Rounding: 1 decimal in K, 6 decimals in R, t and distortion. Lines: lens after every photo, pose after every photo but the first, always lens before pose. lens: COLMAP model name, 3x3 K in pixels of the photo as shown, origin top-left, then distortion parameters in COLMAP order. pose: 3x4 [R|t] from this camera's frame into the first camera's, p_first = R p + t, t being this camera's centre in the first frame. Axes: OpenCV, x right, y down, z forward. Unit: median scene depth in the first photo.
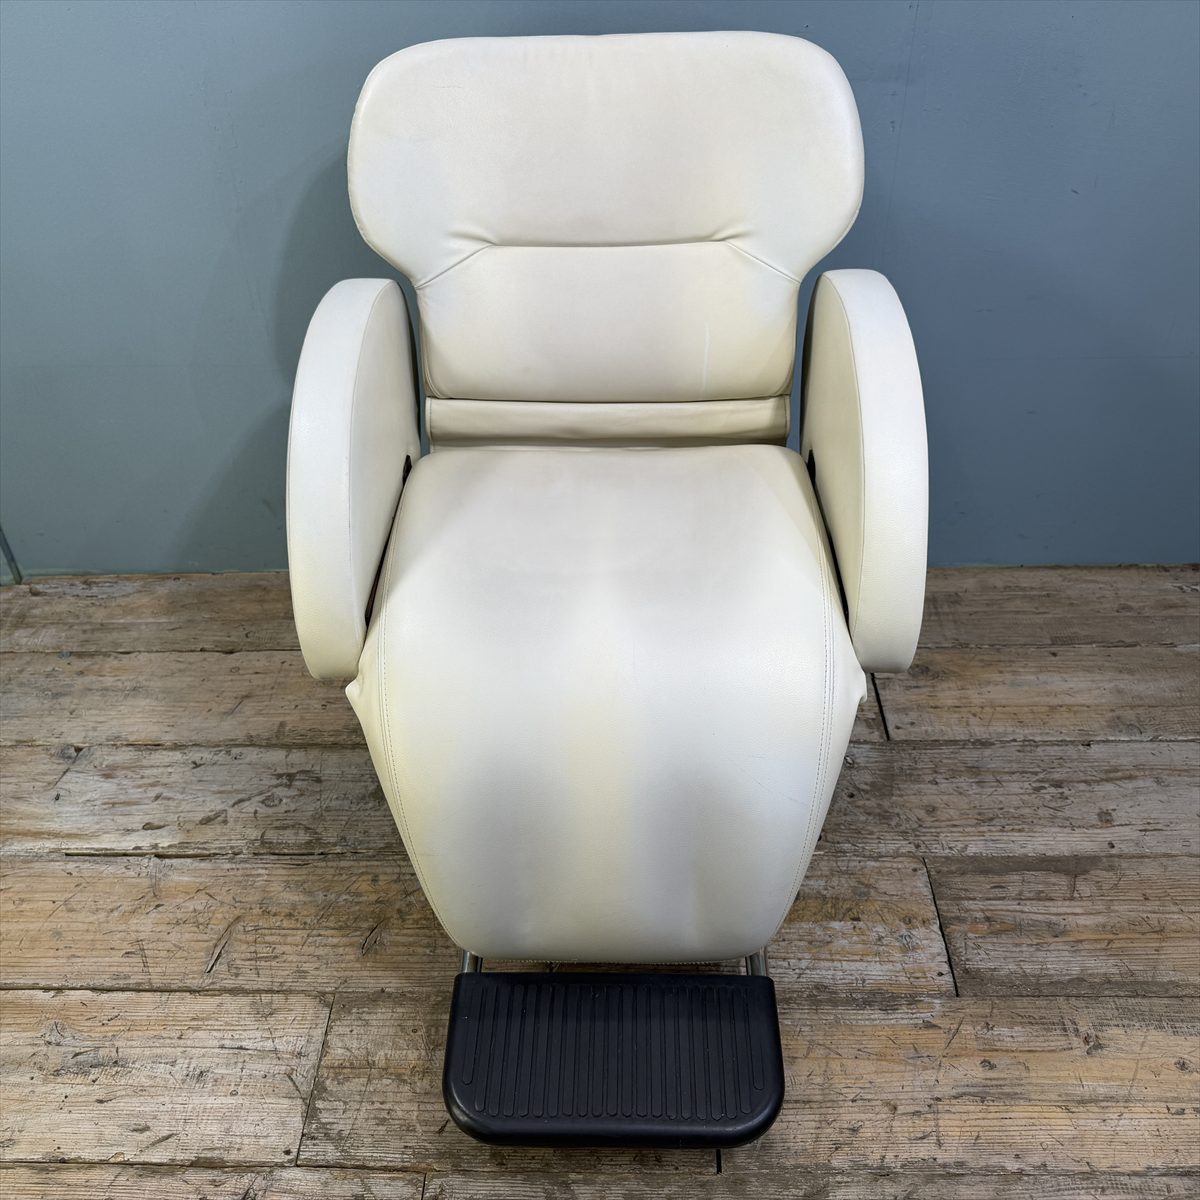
lens RADIAL K [[1226.5, 0, 600.7], [0, 1226.5, 597.4], [0, 0, 1]] dist [-0.033270, 0.000000]
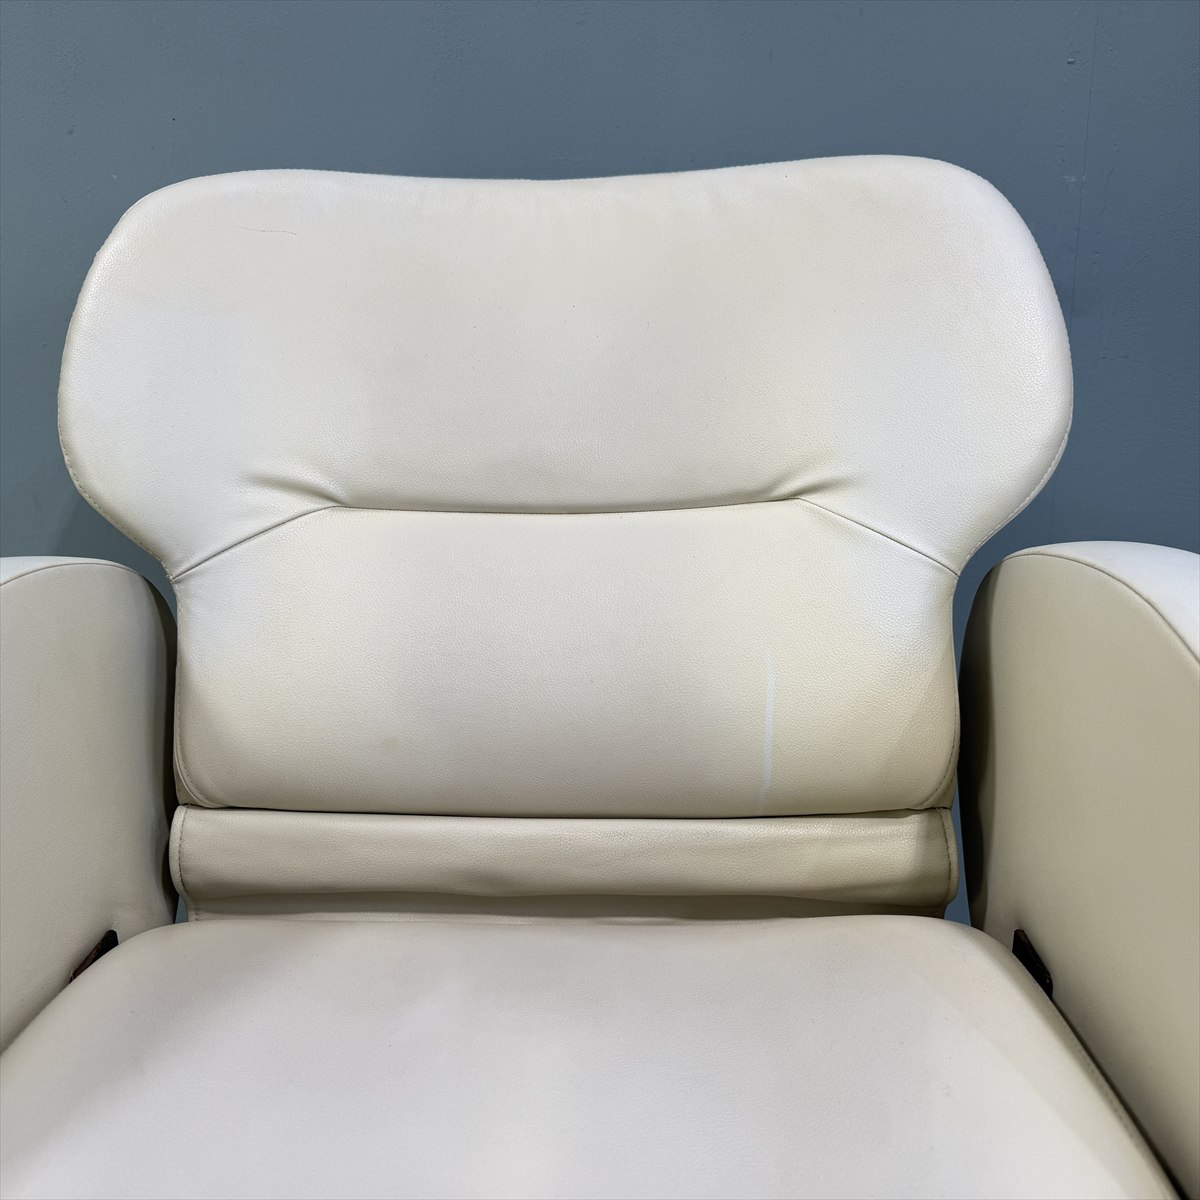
lens RADIAL K [[1226.5, 0, 605.2], [0, 1226.5, 599.0], [0, 0, 1]] dist [-0.033270, 0.000000]
pose [[0.999888, 0.014327, -0.004355, 0.025282], [-0.014910, 0.925556, -0.378316, -0.062531], [-0.001389, 0.378339, 0.925666, 0.547089]]
